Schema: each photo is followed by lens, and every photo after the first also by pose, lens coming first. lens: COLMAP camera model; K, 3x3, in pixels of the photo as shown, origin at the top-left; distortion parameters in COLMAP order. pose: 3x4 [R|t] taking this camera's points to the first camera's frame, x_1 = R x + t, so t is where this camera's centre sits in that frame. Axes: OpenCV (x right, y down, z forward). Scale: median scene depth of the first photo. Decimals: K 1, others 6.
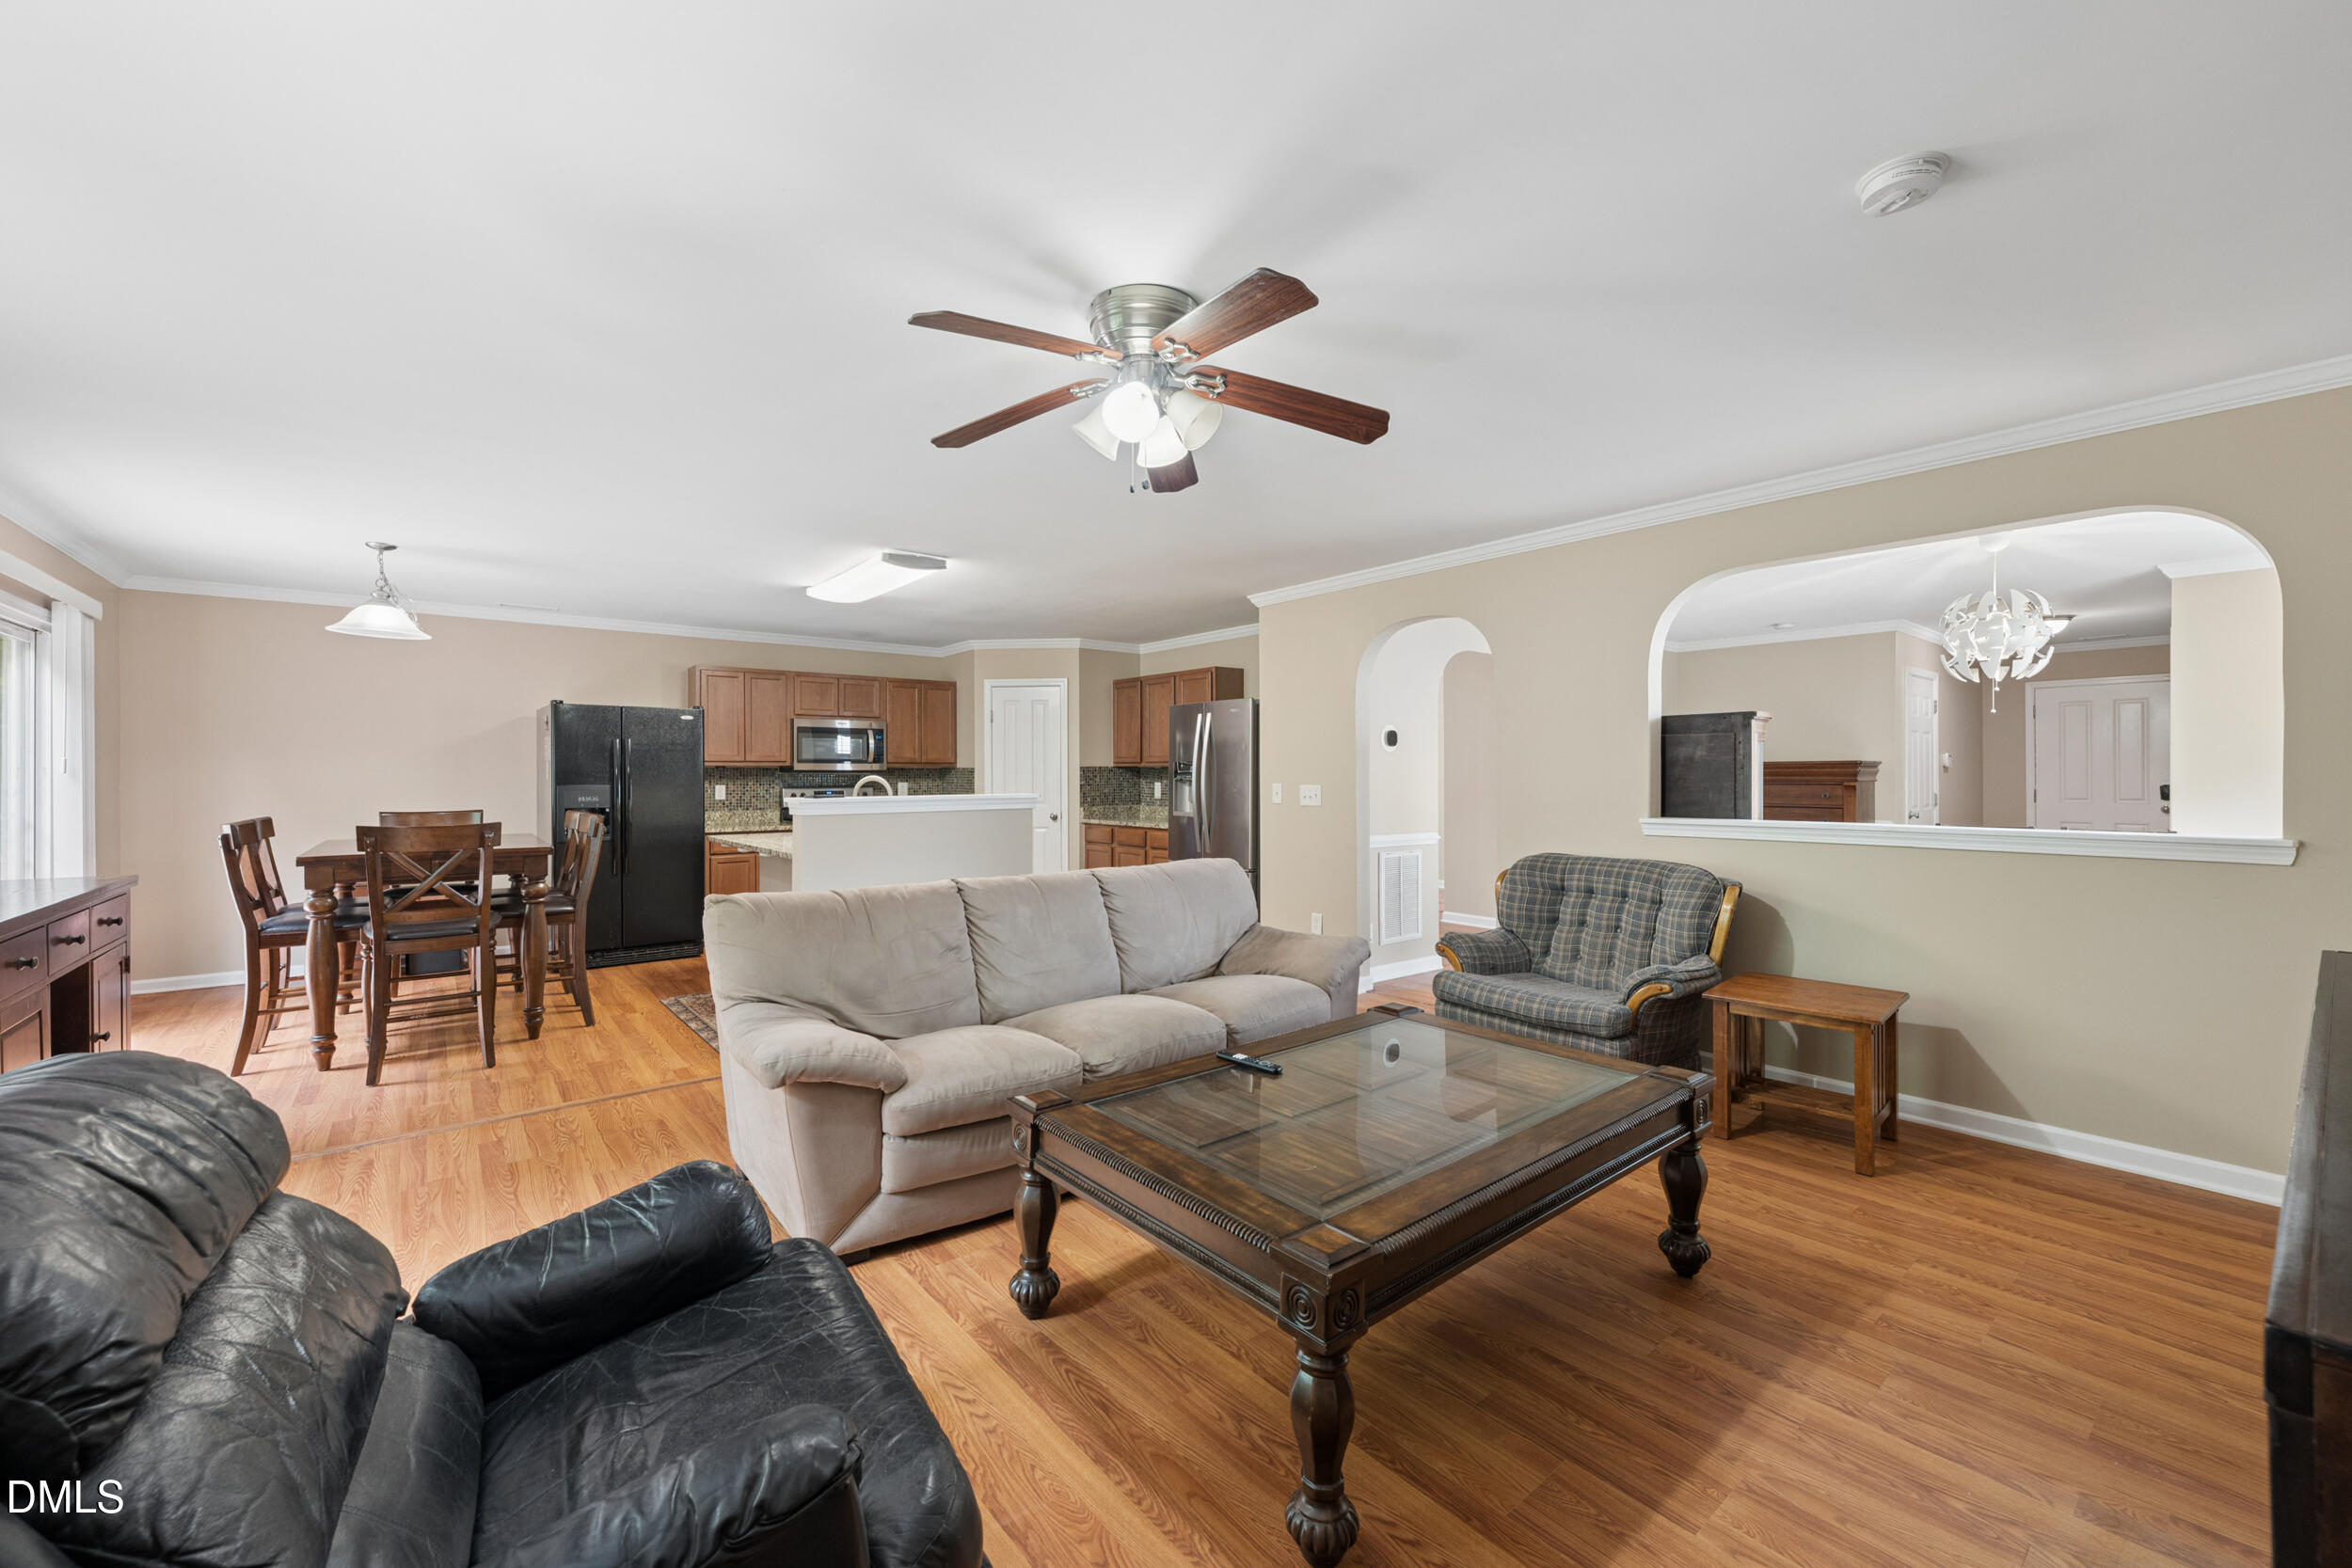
lens RADIAL K [[923.8, 0, 1175.9], [0, 923.8, 771.6], [0, 0, 1]] dist [-0.004807, 0.000400]
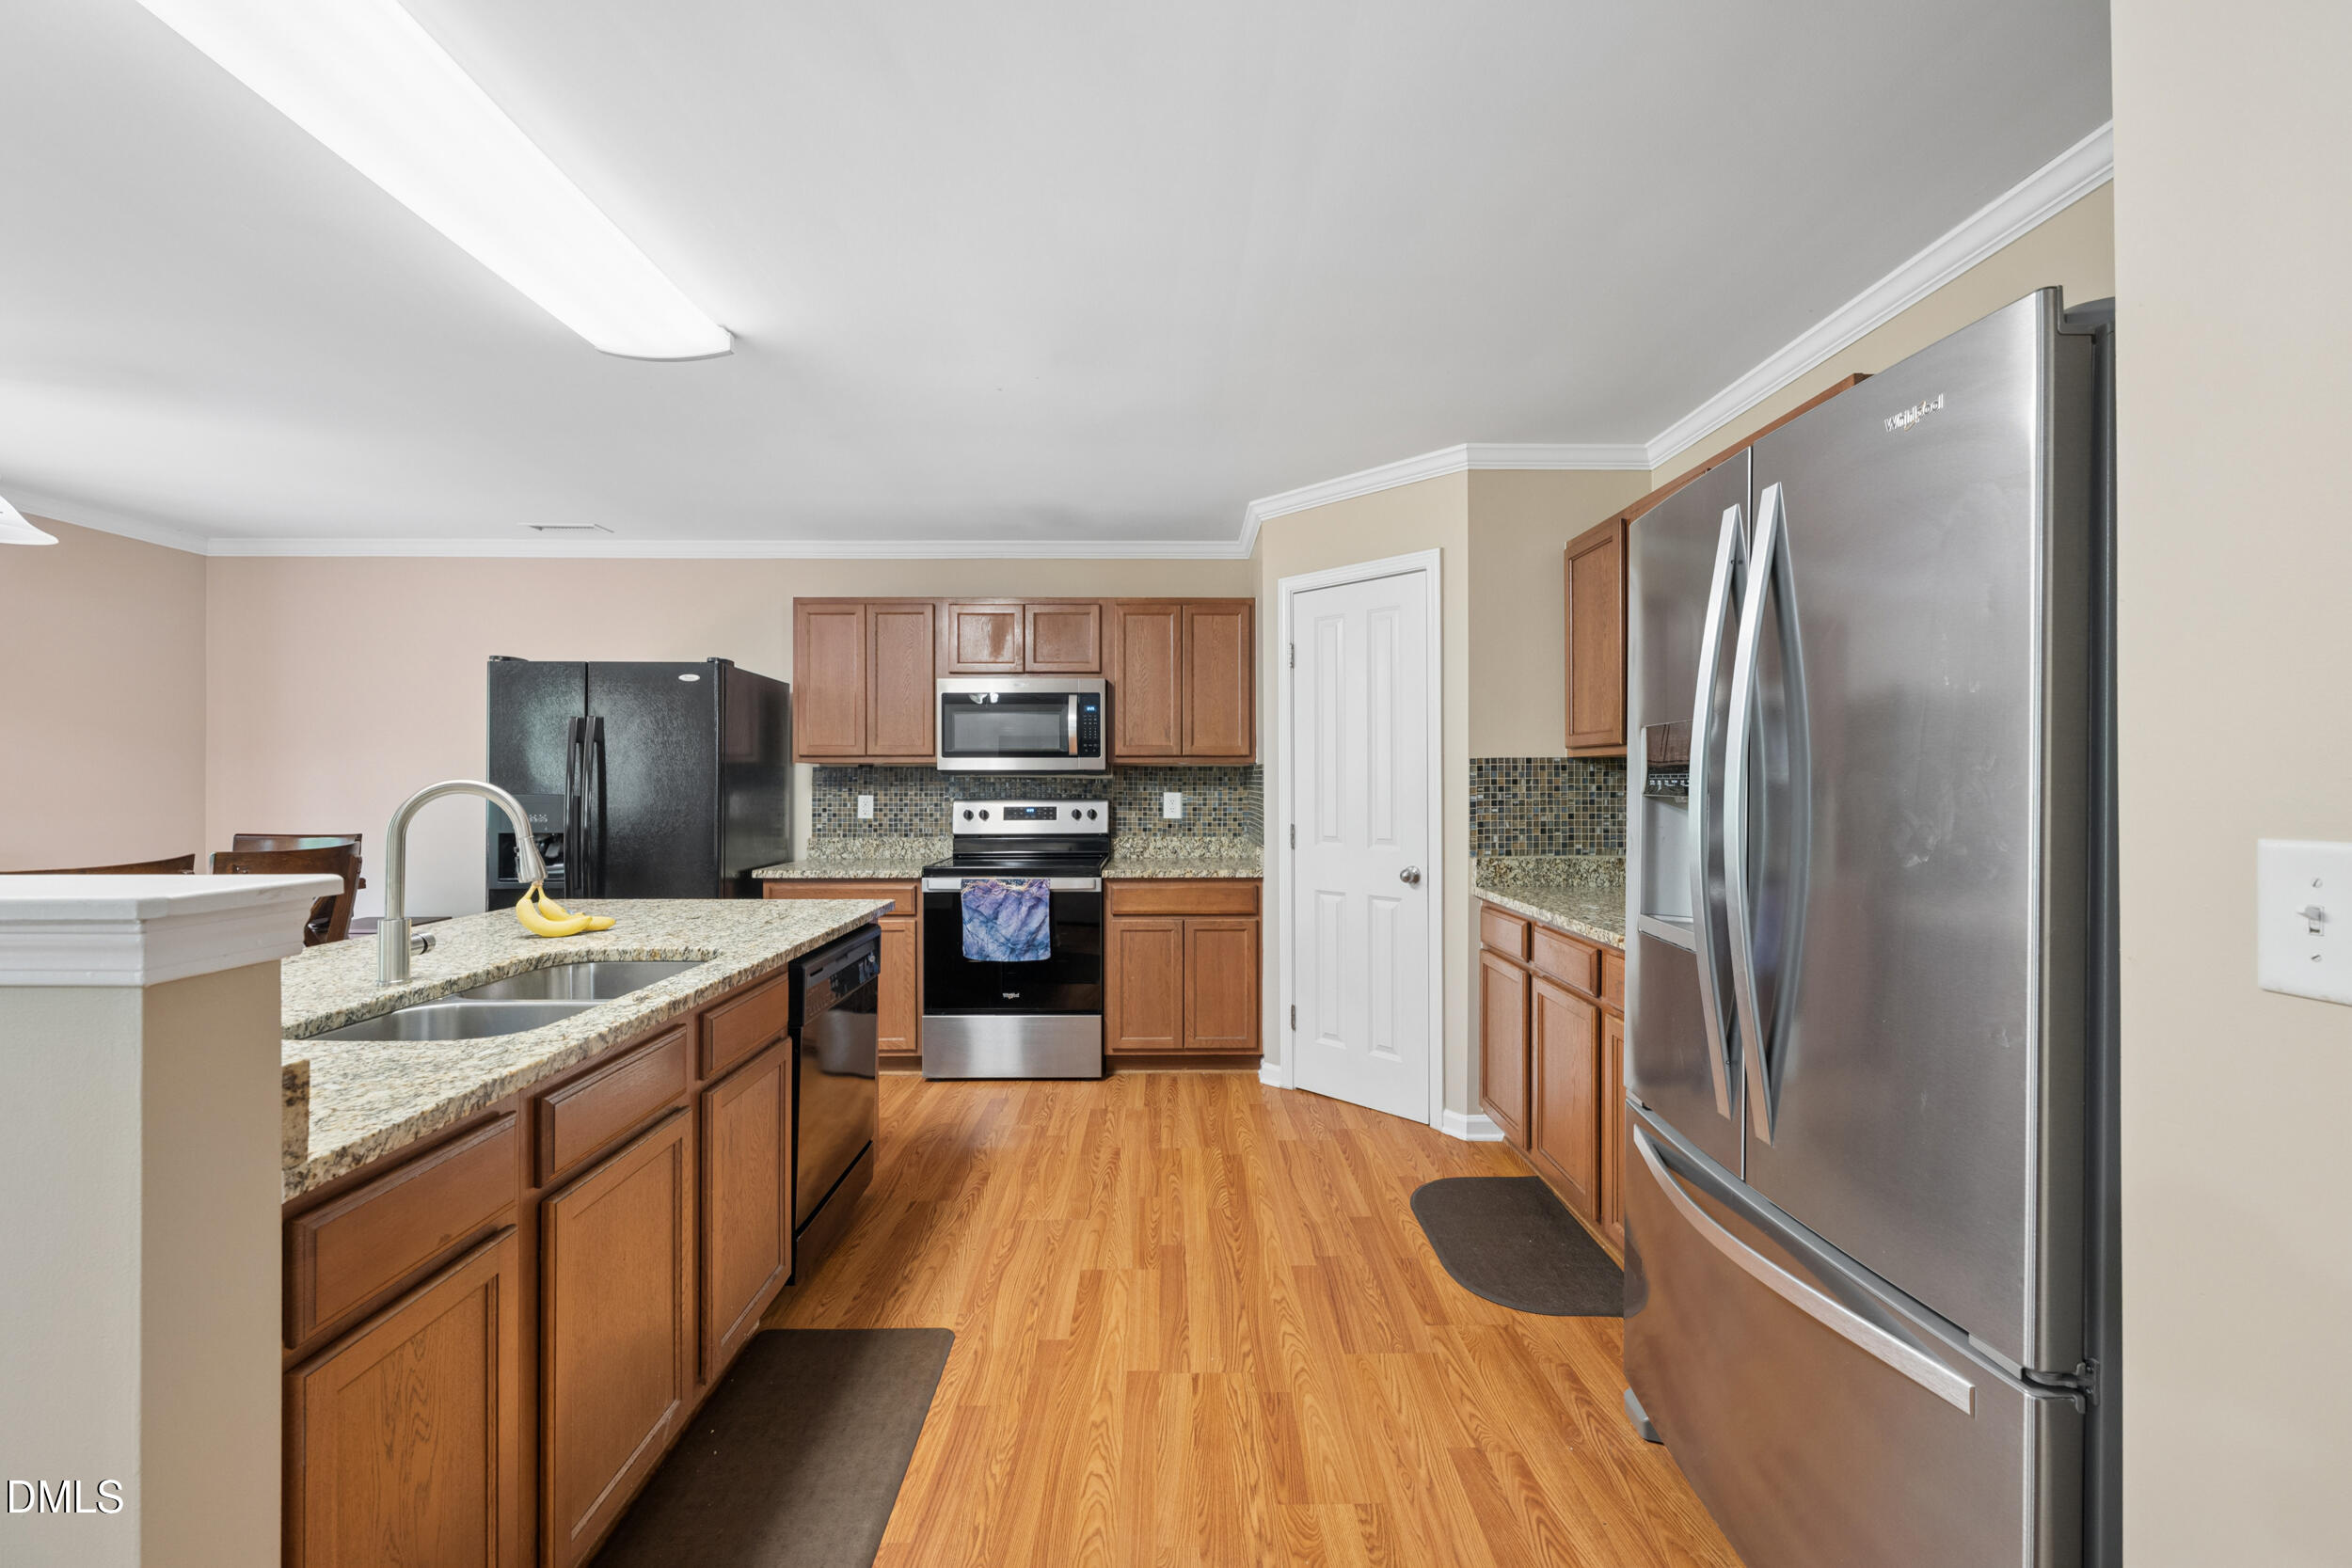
lens RADIAL K [[923.8, 0, 1173.0], [0, 923.8, 778.3], [0, 0, 1]] dist [-0.004807, 0.000400]
pose [[0.786090, 0.000271, -0.618112, 0.058699], [0.000593, 0.999999, 0.001192, 0.003280], [0.618112, -0.001304, 0.786089, 0.750119]]
